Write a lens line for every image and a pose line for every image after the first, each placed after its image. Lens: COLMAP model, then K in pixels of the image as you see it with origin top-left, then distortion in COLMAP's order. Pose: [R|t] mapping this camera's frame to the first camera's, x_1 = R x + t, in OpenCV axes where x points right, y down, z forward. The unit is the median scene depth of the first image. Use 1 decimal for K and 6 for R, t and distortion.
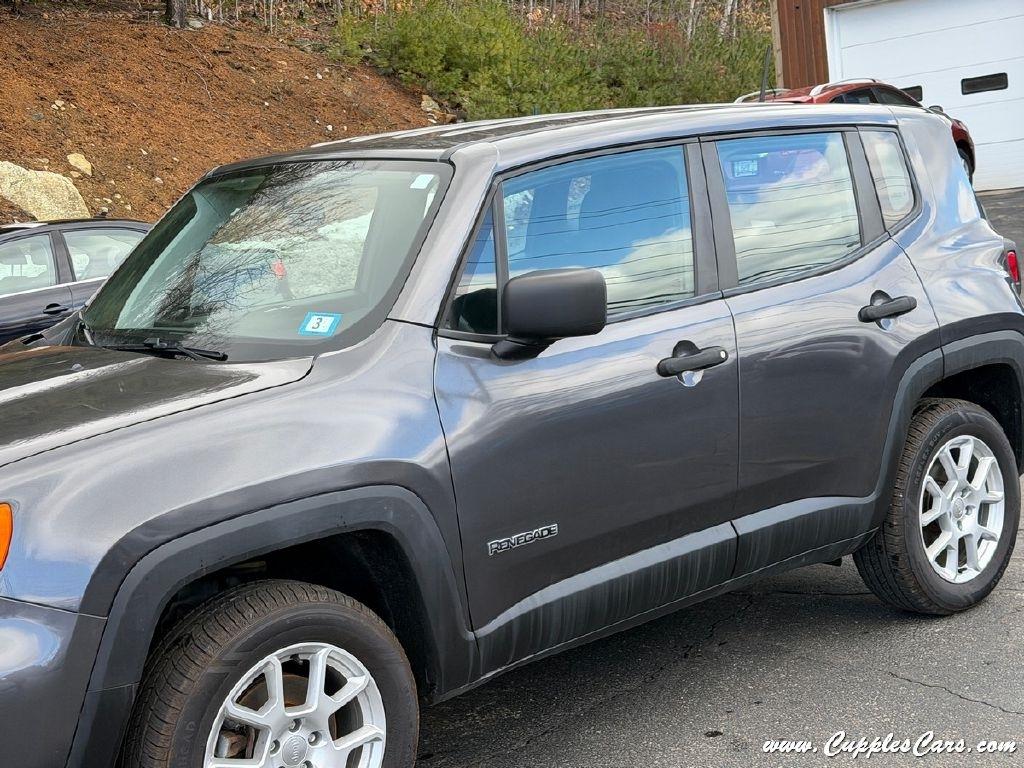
lens RADIAL K [[1612.6, 0, 512.0], [0, 1612.6, 384.0], [0, 0, 1]] dist [0.171283, -0.213730]
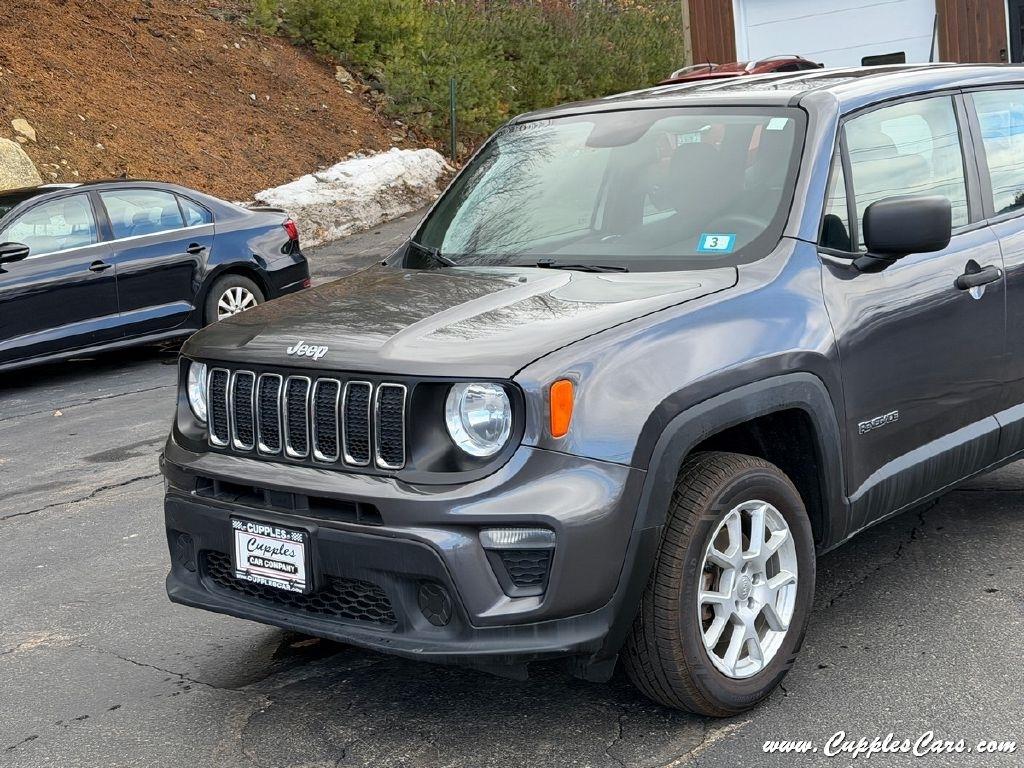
lens RADIAL K [[1612.6, 0, 512.0], [0, 1612.6, 384.0], [0, 0, 1]] dist [0.171283, -0.213730]
pose [[0.993857, -0.010117, 0.110211, -0.320258], [0.008592, 0.999861, 0.014304, 0.038903], [-0.110340, -0.013269, 0.993805, -0.136378]]
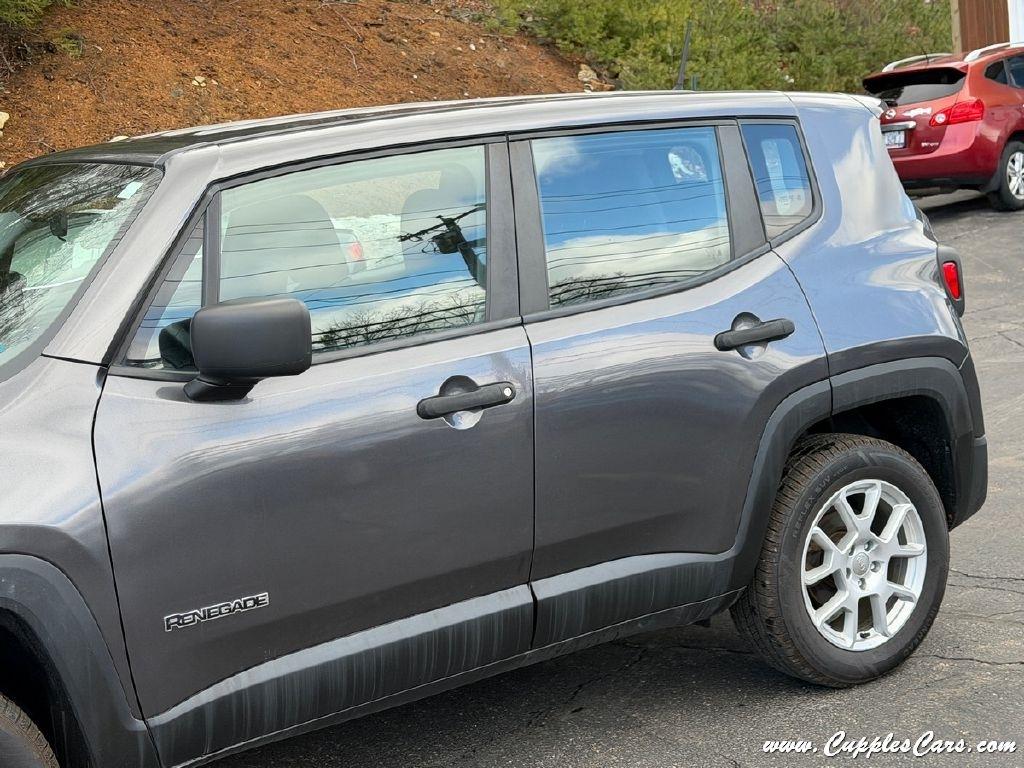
lens RADIAL K [[1612.6, 0, 512.0], [0, 1612.6, 384.0], [0, 0, 1]] dist [0.171283, -0.213730]
pose [[0.989566, 0.017845, -0.142970, 0.228755], [-0.014882, 0.999652, 0.021764, -0.036861], [0.143309, -0.019409, 0.989488, 0.138786]]
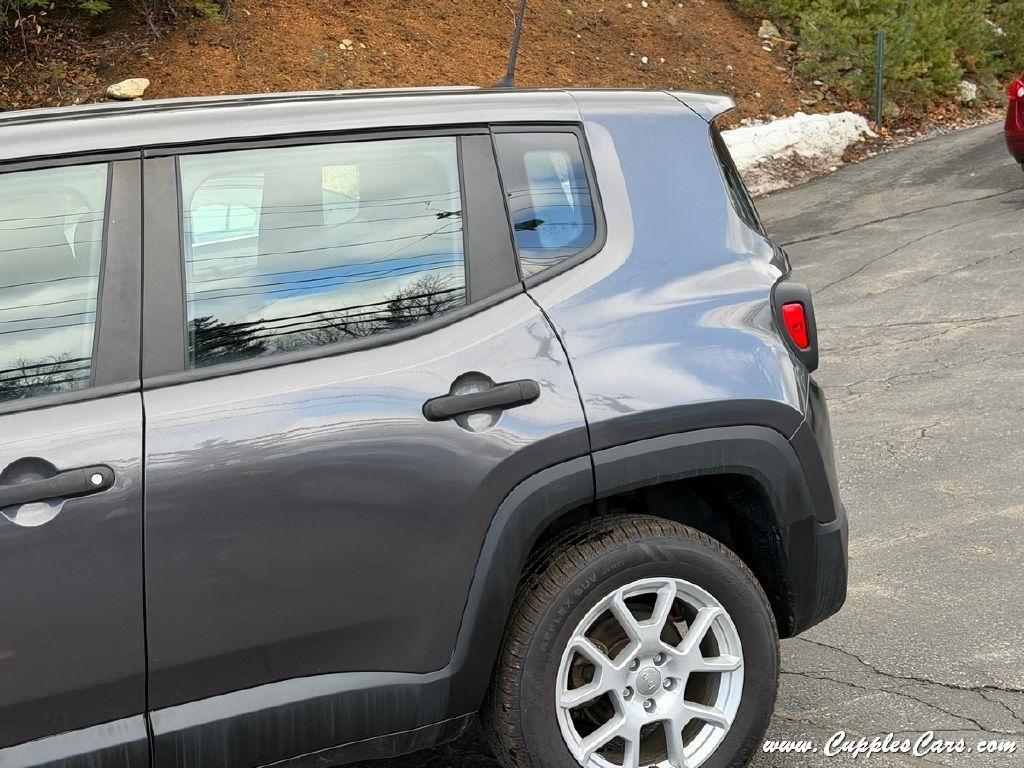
lens RADIAL K [[1612.6, 0, 512.0], [0, 1612.6, 384.0], [0, 0, 1]] dist [0.171283, -0.213730]
pose [[0.955346, 0.046970, -0.291732, 0.443674], [-0.032769, 0.998036, 0.053380, -0.089976], [0.293667, -0.041436, 0.955009, 0.359304]]
